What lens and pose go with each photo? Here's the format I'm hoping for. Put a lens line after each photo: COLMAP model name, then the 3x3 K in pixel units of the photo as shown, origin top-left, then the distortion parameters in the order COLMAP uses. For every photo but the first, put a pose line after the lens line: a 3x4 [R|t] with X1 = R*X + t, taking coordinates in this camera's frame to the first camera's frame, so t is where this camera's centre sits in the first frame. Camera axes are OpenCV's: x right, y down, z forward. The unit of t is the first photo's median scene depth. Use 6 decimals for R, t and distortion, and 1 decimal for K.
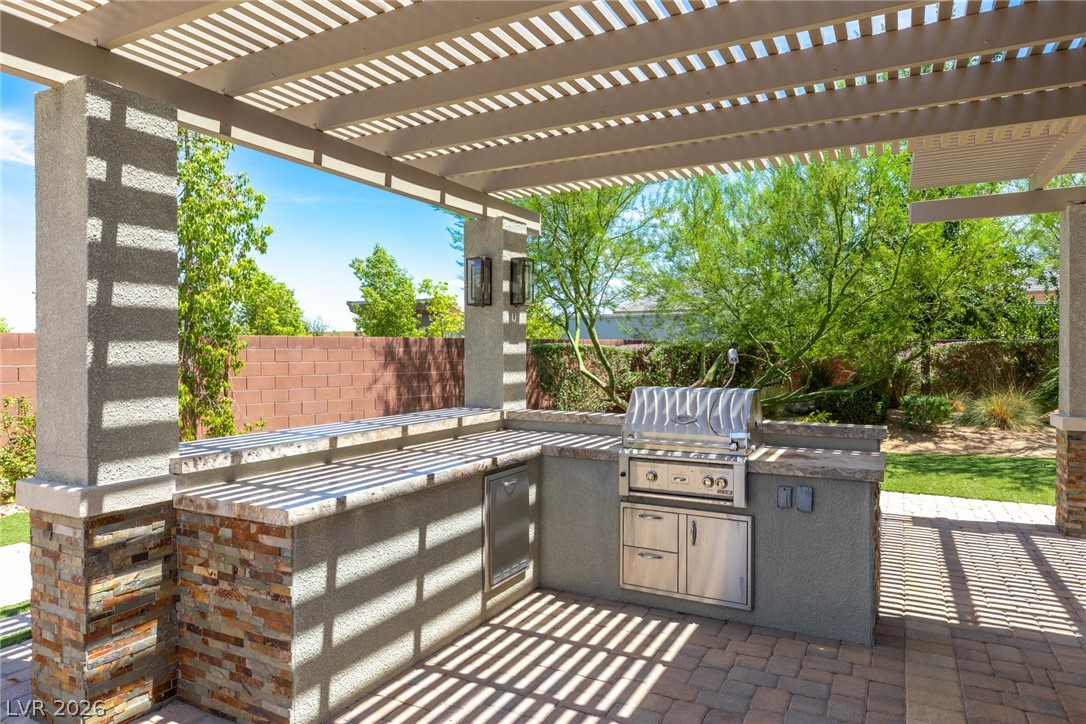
lens RADIAL K [[673.5, 0, 542.7], [0, 673.5, 348.9], [0, 0, 1]] dist [0.001262, 0.000363]
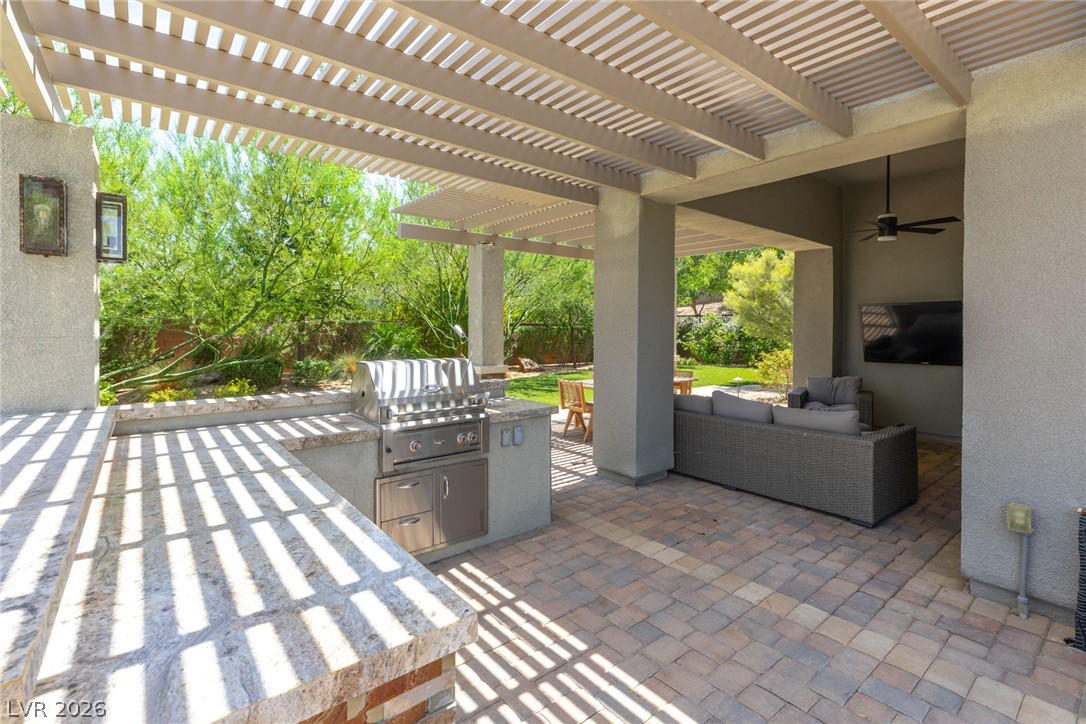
lens RADIAL K [[498.0, 0, 541.5], [0, 498.0, 325.4], [0, 0, 1]] dist [0.000580, 0.000052]
pose [[0.389477, 0.007263, 0.921007, -0.561608], [-0.006021, 0.999968, -0.005340, 0.006746], [-0.921016, -0.003465, 0.389509, 0.611208]]
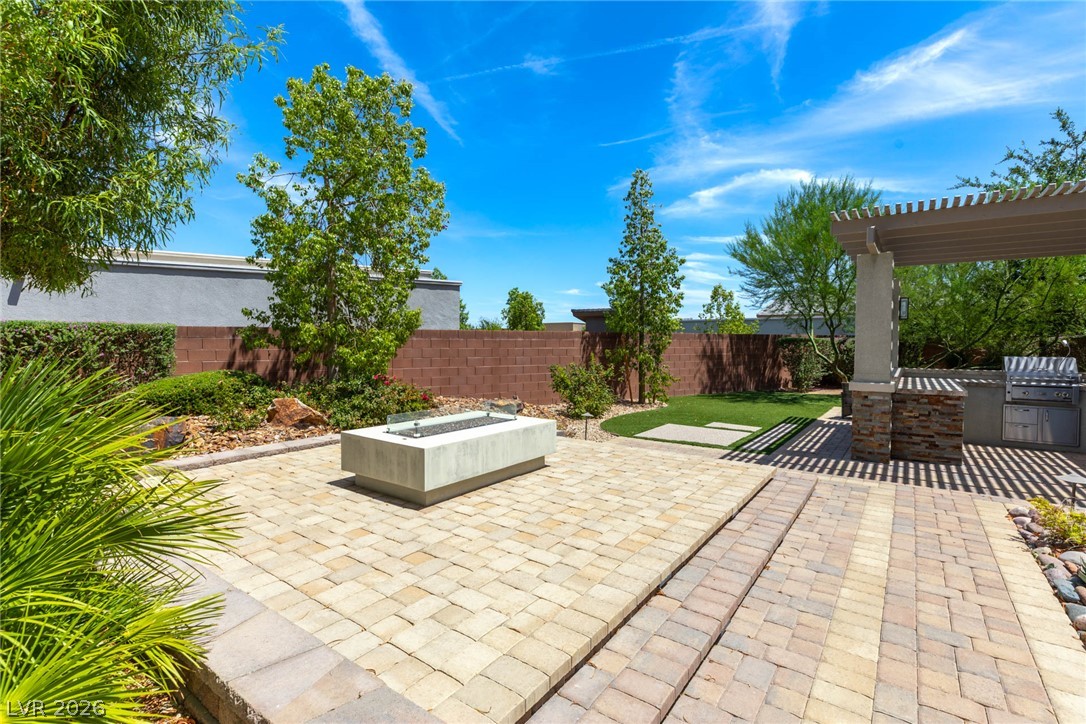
lens RADIAL K [[513.3, 0, 543.0], [0, 513.3, 362.0], [0, 0, 1]] dist [0.002233, 0.000482]
pose [[0.991533, 0.007542, -0.129637, -1.553524], [-0.002288, 0.999172, 0.040632, 0.009632], [0.129836, -0.039991, 0.990729, -1.239330]]
